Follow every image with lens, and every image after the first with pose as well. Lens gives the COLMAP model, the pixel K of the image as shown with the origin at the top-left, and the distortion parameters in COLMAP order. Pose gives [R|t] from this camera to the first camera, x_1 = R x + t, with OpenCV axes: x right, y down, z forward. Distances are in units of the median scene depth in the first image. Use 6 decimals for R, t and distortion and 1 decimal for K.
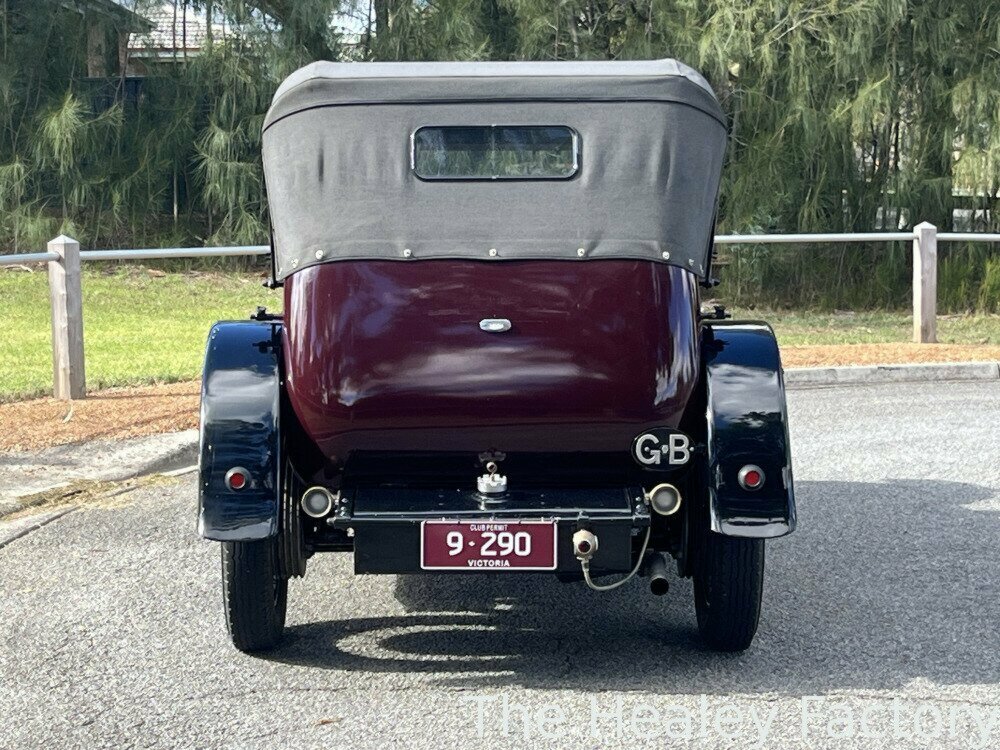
lens RADIAL K [[2414.5, 0, 518.7], [0, 2414.5, 373.6], [0, 0, 1]] dist [0.151919, -0.694949]
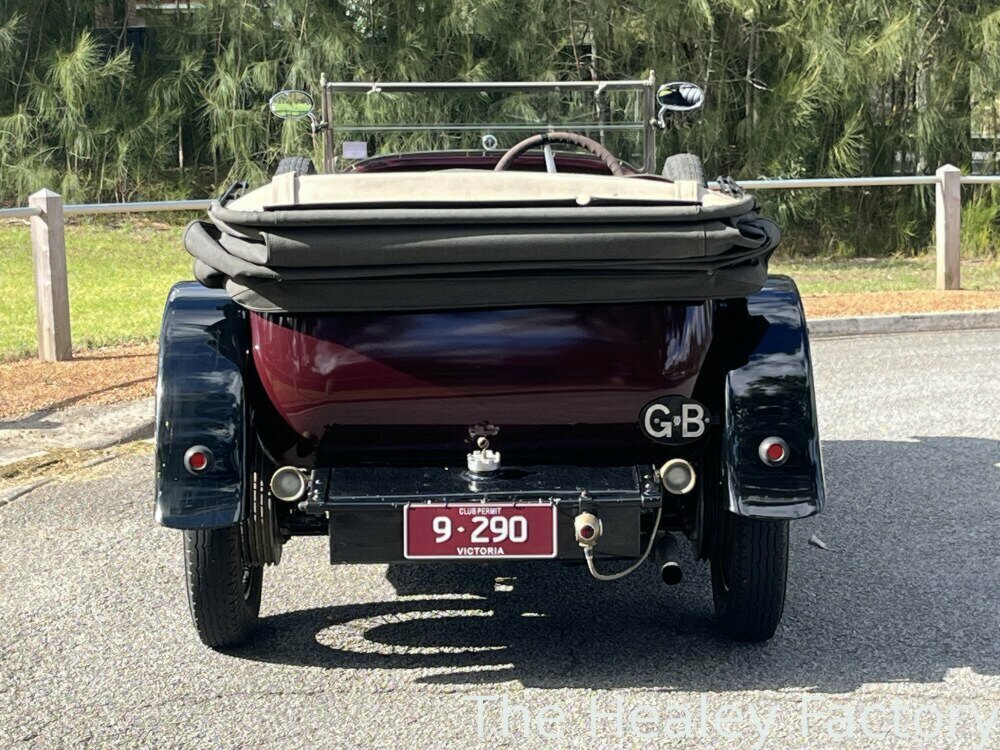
lens RADIAL K [[2442.8, 0, 500.0], [0, 2442.8, 375.0], [0, 0, 1]] dist [0.061341, 0.452965]
pose [[0.999852, -0.010533, -0.013621, 0.007451], [0.010816, 0.999723, 0.020905, -0.005052], [0.013397, -0.021049, 0.999689, 0.094646]]
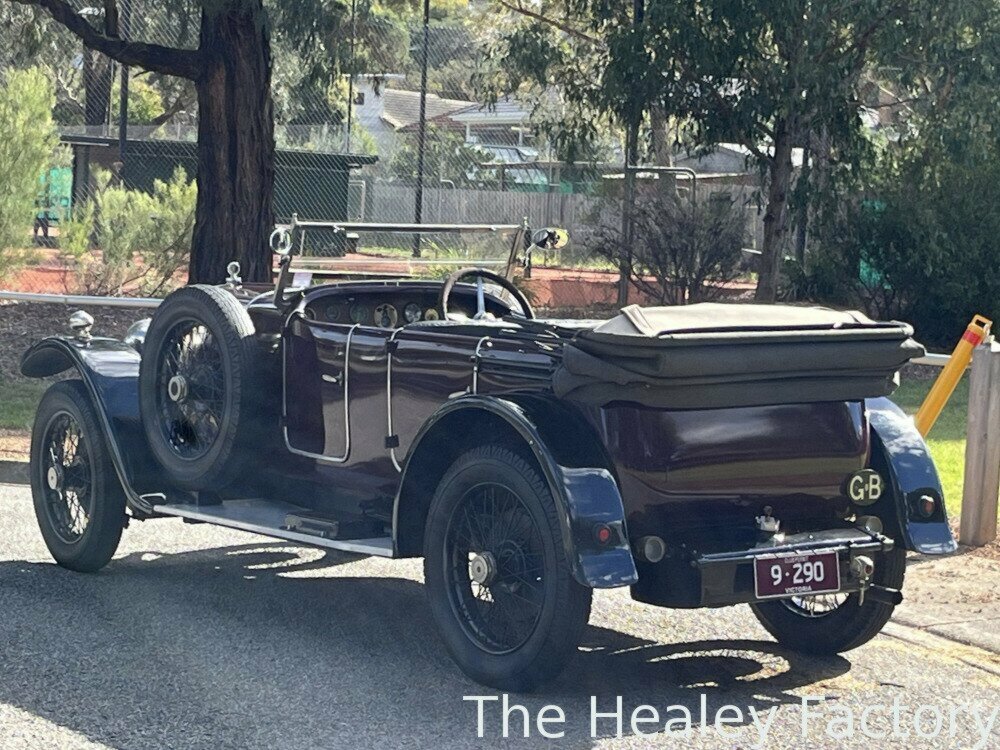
lens RADIAL K [[2460.1, 0, 500.0], [0, 2460.1, 375.0], [0, 0, 1]] dist [0.135571, -0.207991]
pose [[0.816676, -0.022507, 0.576657, -0.781075], [0.041077, 0.998972, -0.019184, -0.008480], [-0.575632, 0.039355, 0.816761, 0.093639]]
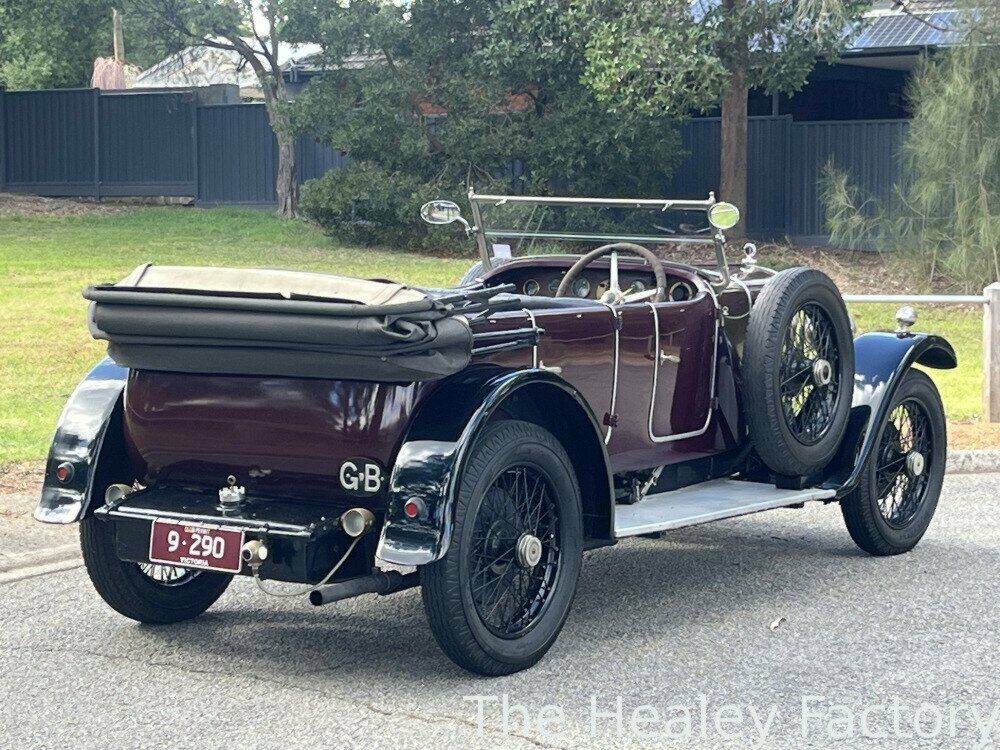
lens RADIAL K [[2379.3, 0, 500.0], [0, 2379.3, 375.0], [0, 0, 1]] dist [0.191226, -0.560307]
pose [[0.828412, 0.058077, -0.557100, 0.700646], [-0.067720, 0.997699, 0.003309, -0.022546], [0.556010, 0.034986, 0.830439, 0.126455]]
